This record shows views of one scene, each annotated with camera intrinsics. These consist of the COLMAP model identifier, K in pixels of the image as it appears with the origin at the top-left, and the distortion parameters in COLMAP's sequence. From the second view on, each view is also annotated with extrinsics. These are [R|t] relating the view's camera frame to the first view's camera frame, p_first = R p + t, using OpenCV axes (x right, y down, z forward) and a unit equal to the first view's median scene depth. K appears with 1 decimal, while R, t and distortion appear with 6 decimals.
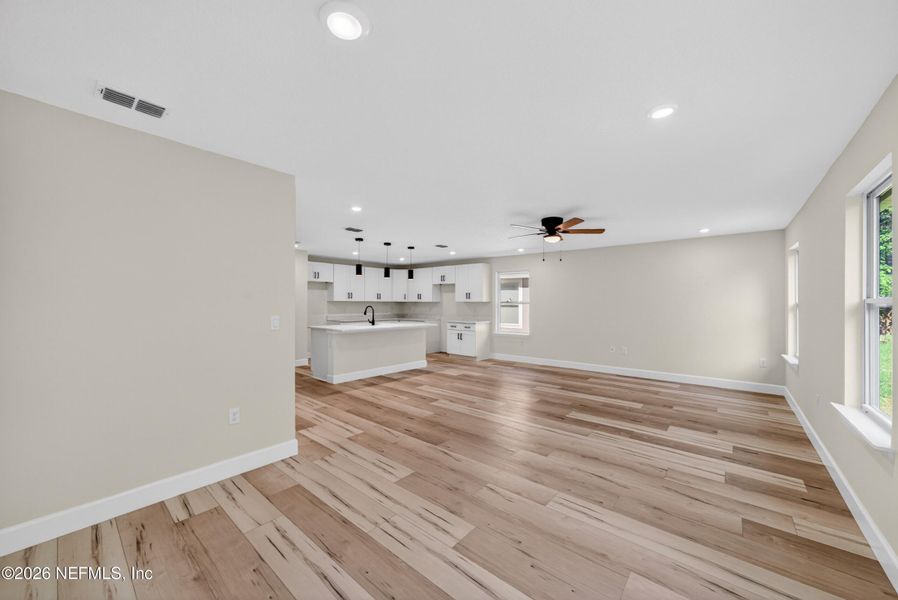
lens RADIAL K [[336.3, 0, 452.0], [0, 336.3, 301.5], [0, 0, 1]] dist [-0.006588, 0.000259]
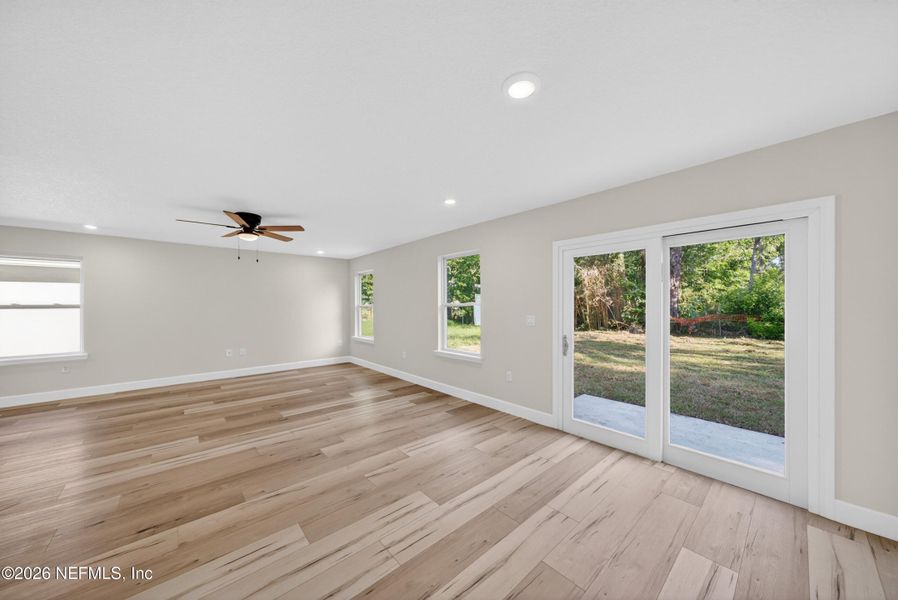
lens RADIAL K [[305.5, 0, 449.3], [0, 305.5, 305.3], [0, 0, 1]] dist [-0.001343, 0.000052]
pose [[0.148331, -0.001759, 0.988936, -0.544762], [-0.002372, 0.999995, 0.002134, -0.000774], [-0.988935, -0.002662, 0.148326, 0.396949]]
